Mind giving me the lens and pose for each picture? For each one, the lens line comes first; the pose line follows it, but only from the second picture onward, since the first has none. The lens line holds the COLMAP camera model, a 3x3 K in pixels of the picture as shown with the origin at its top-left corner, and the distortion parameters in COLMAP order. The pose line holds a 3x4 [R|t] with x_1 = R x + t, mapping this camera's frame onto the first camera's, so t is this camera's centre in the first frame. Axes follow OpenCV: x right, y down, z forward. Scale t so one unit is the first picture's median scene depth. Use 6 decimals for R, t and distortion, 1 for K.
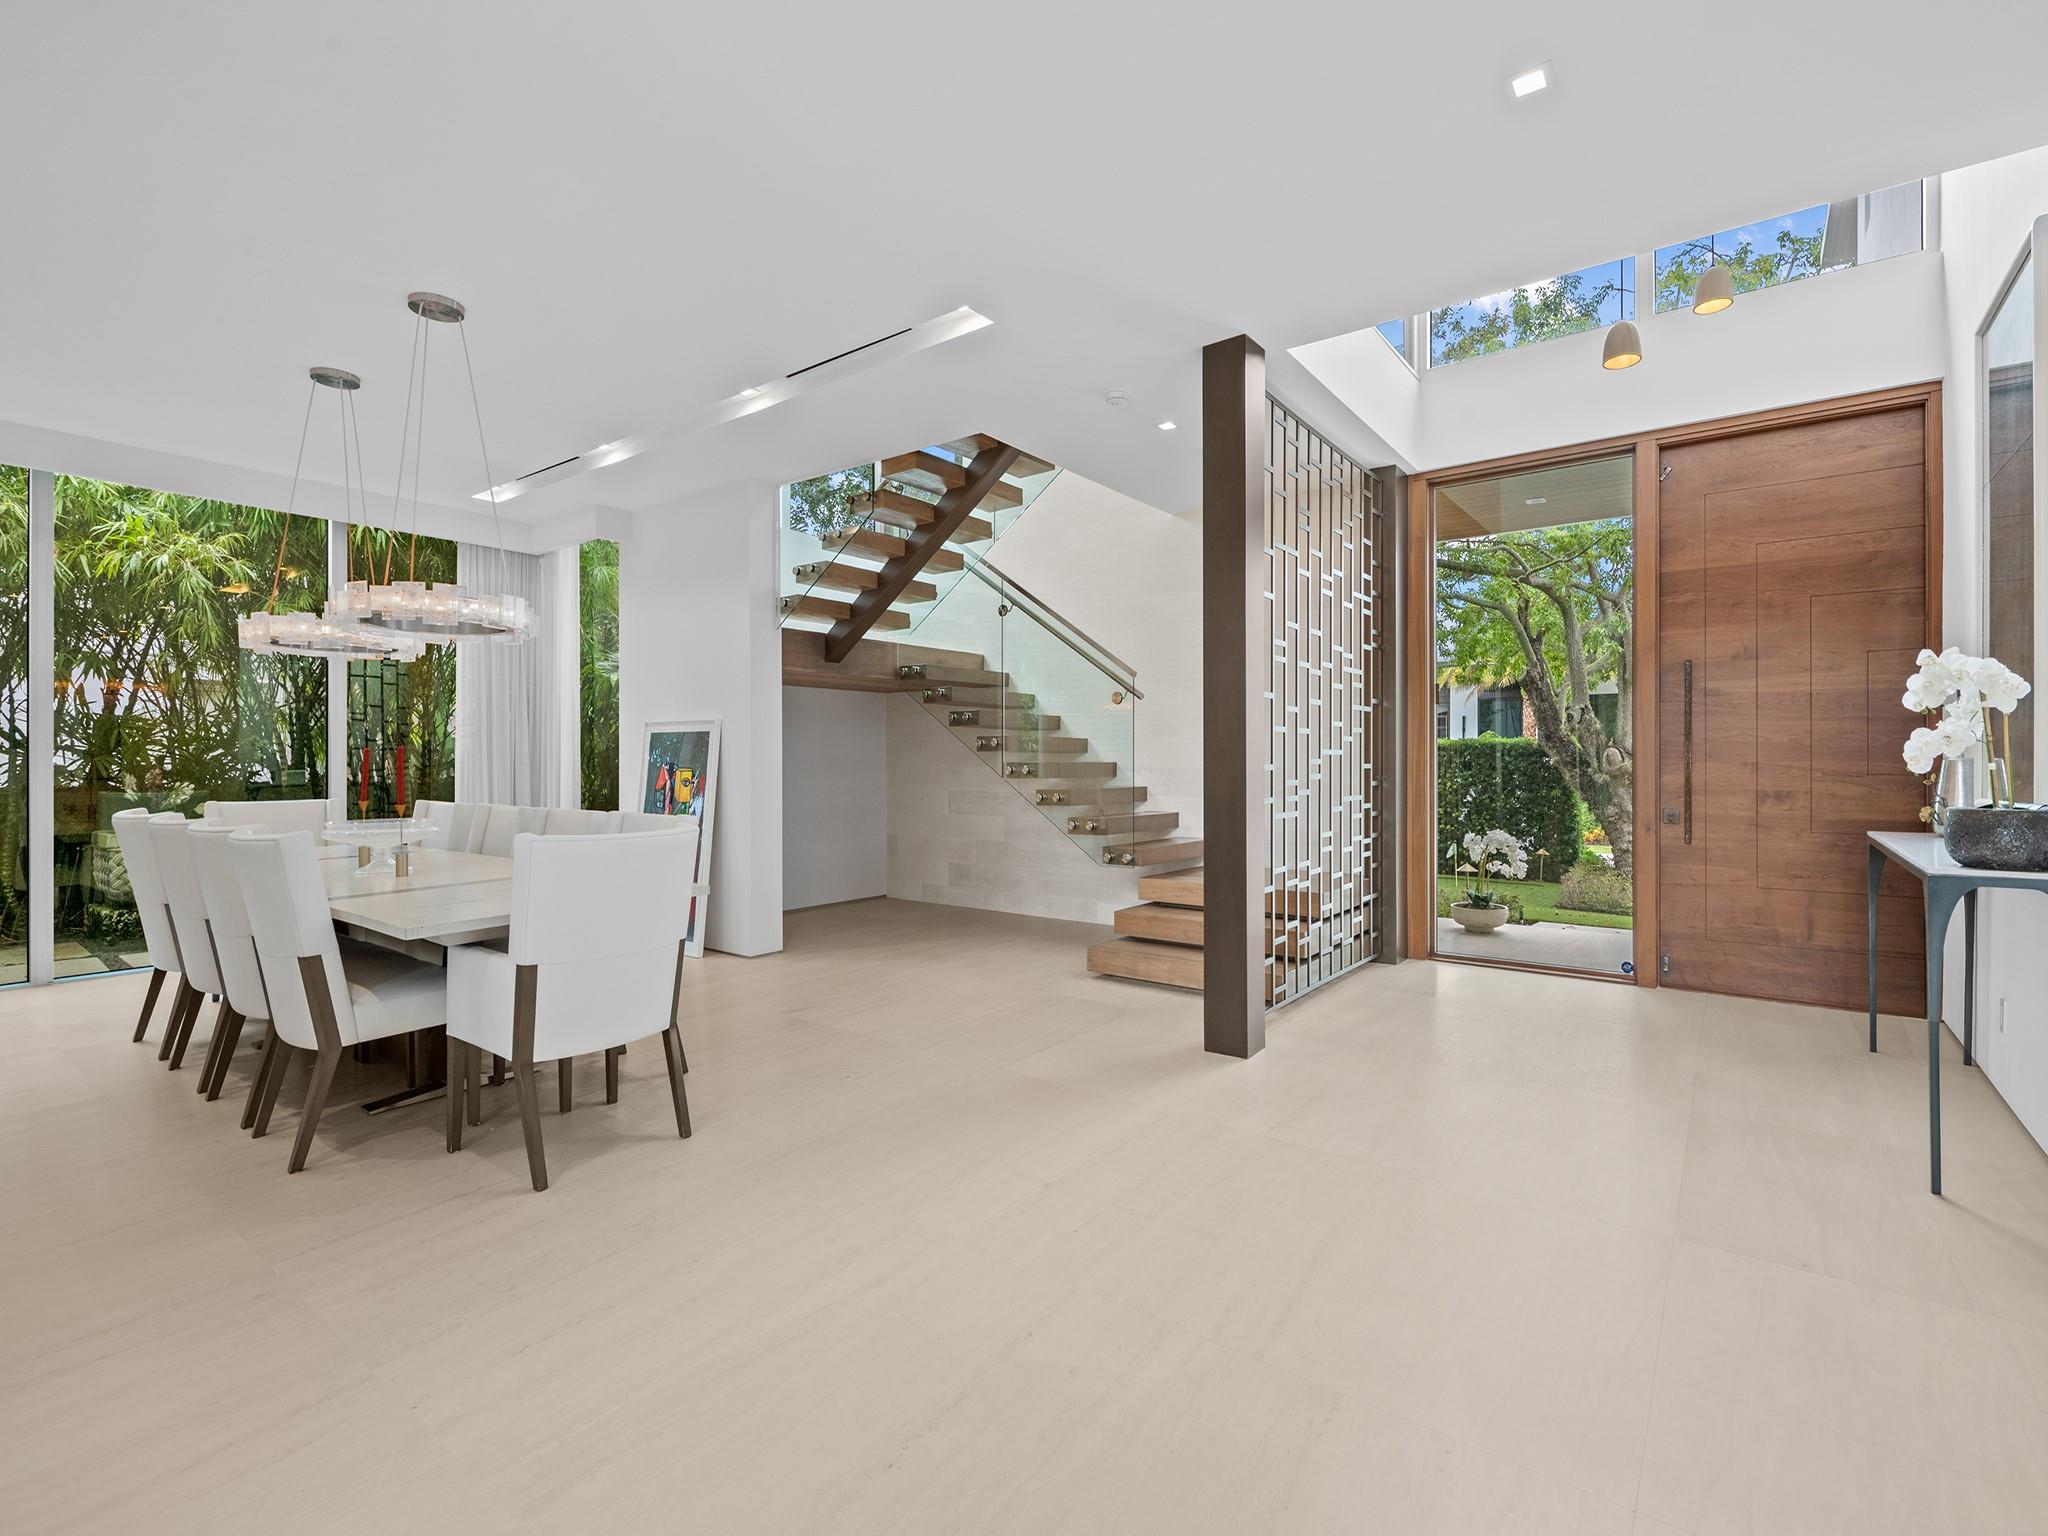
lens RADIAL K [[956.6, 0, 1016.2], [0, 956.6, 763.5], [0, 0, 1]] dist [0.002331, -0.000935]
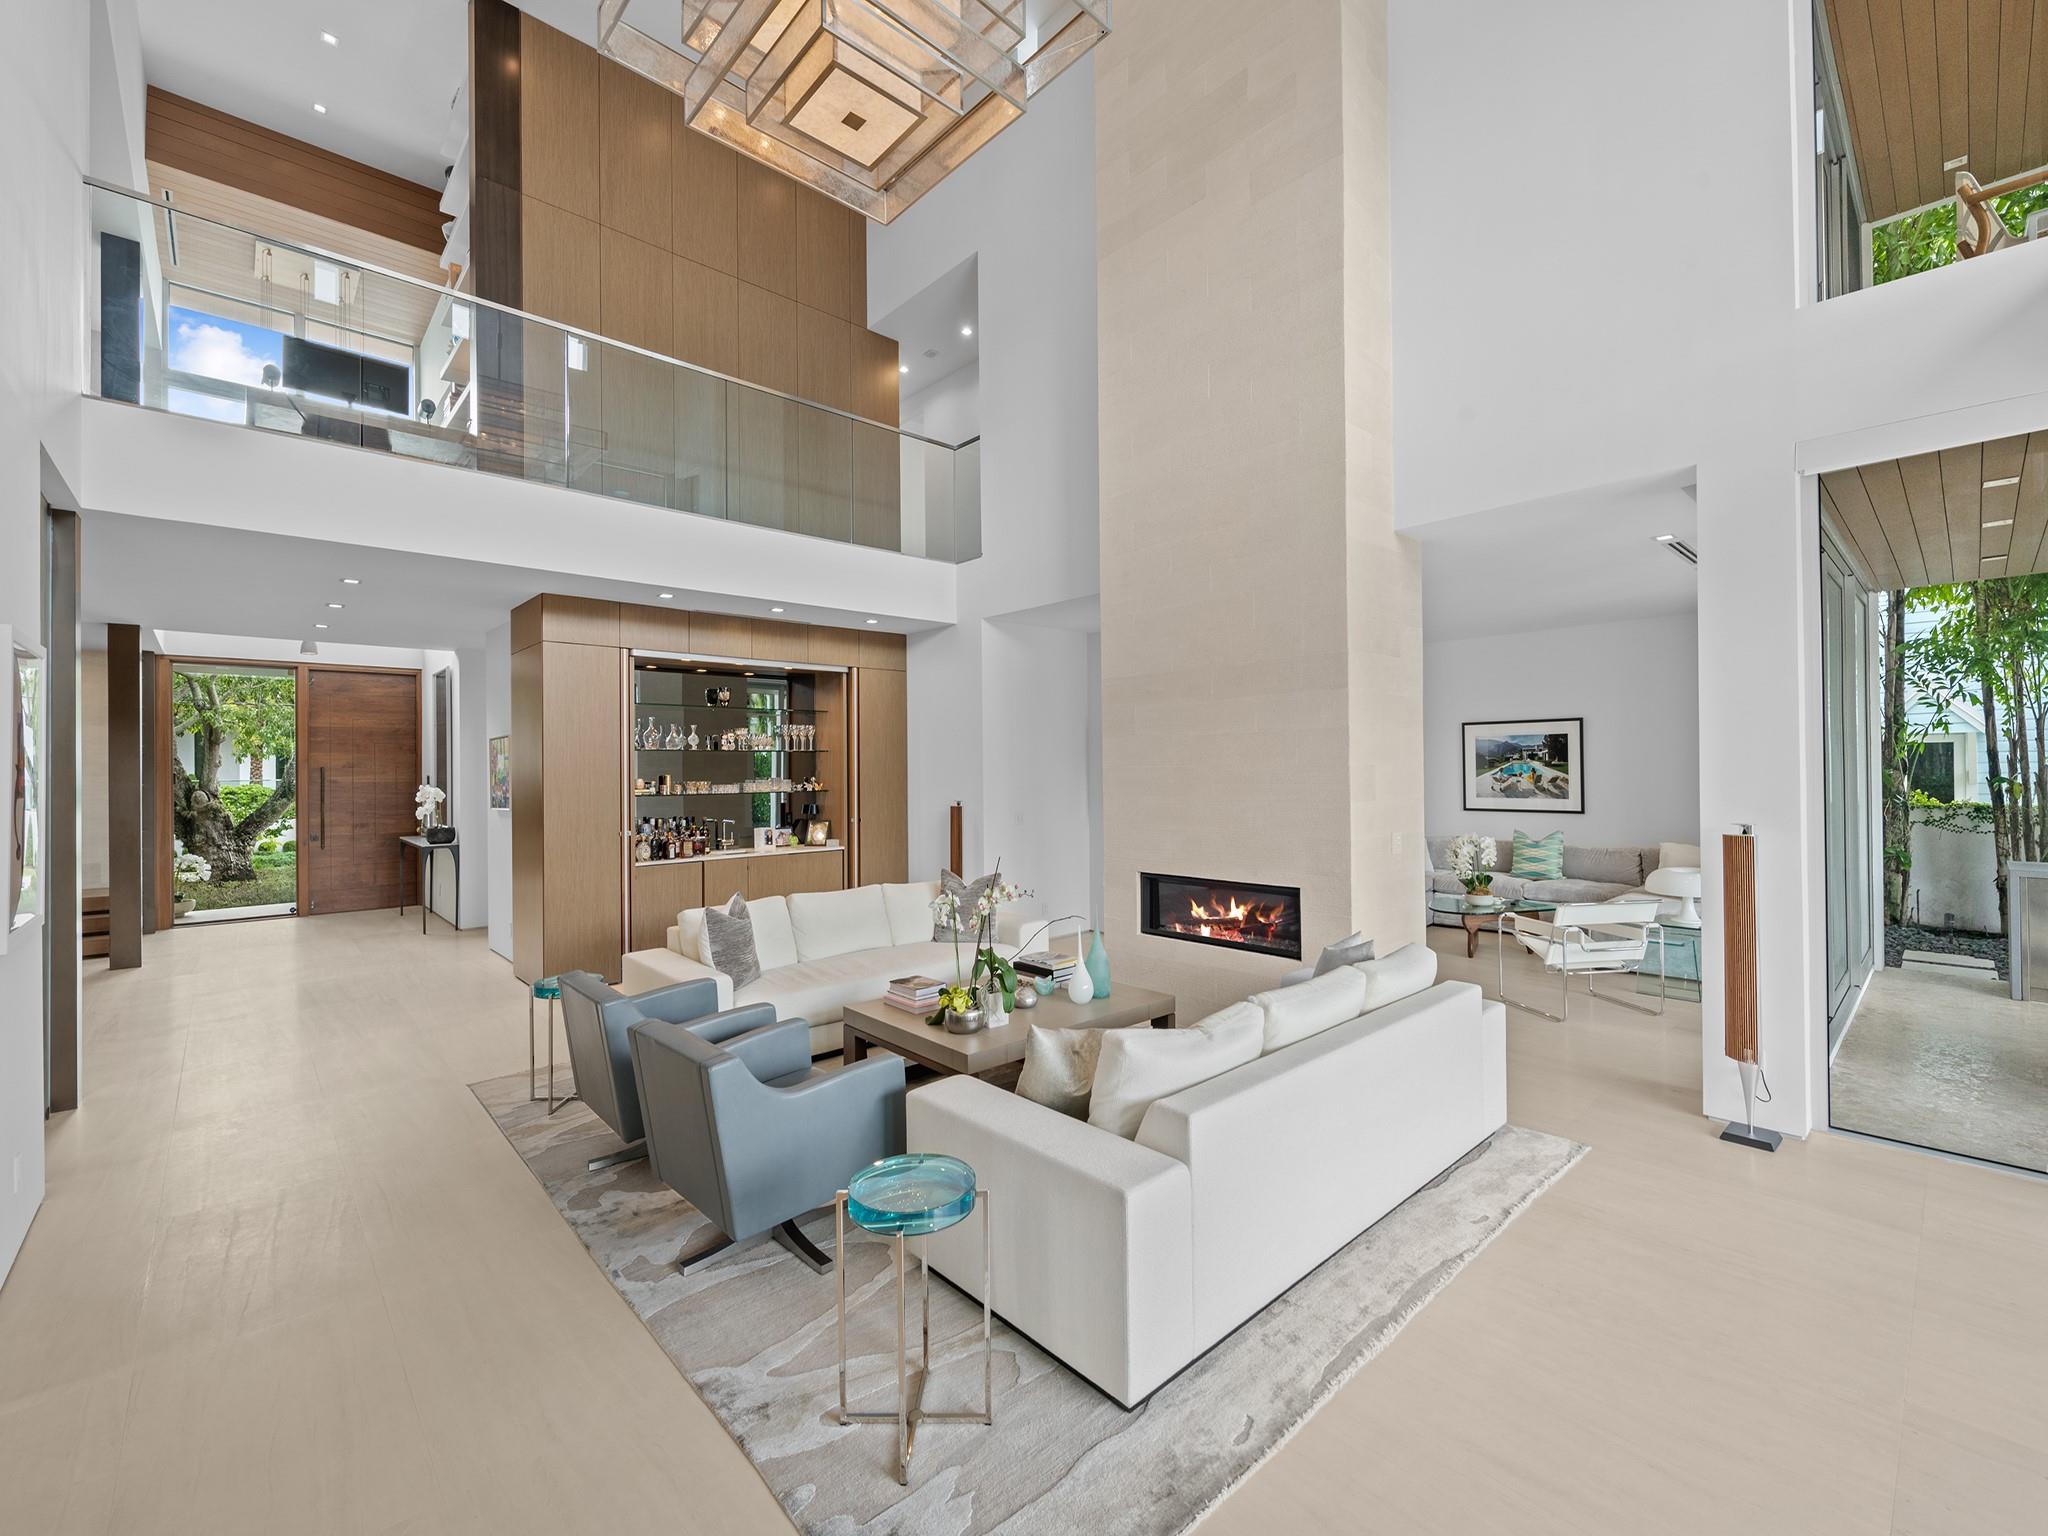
lens RADIAL K [[867.7, 0, 1031.6], [0, 867.7, 766.7], [0, 0, 1]] dist [-0.001775, -0.000370]
pose [[0.177223, 0.005610, 0.984155, -1.000652], [0.013117, 0.999881, -0.008062, -0.070703], [-0.984083, 0.014338, 0.177128, -0.993557]]
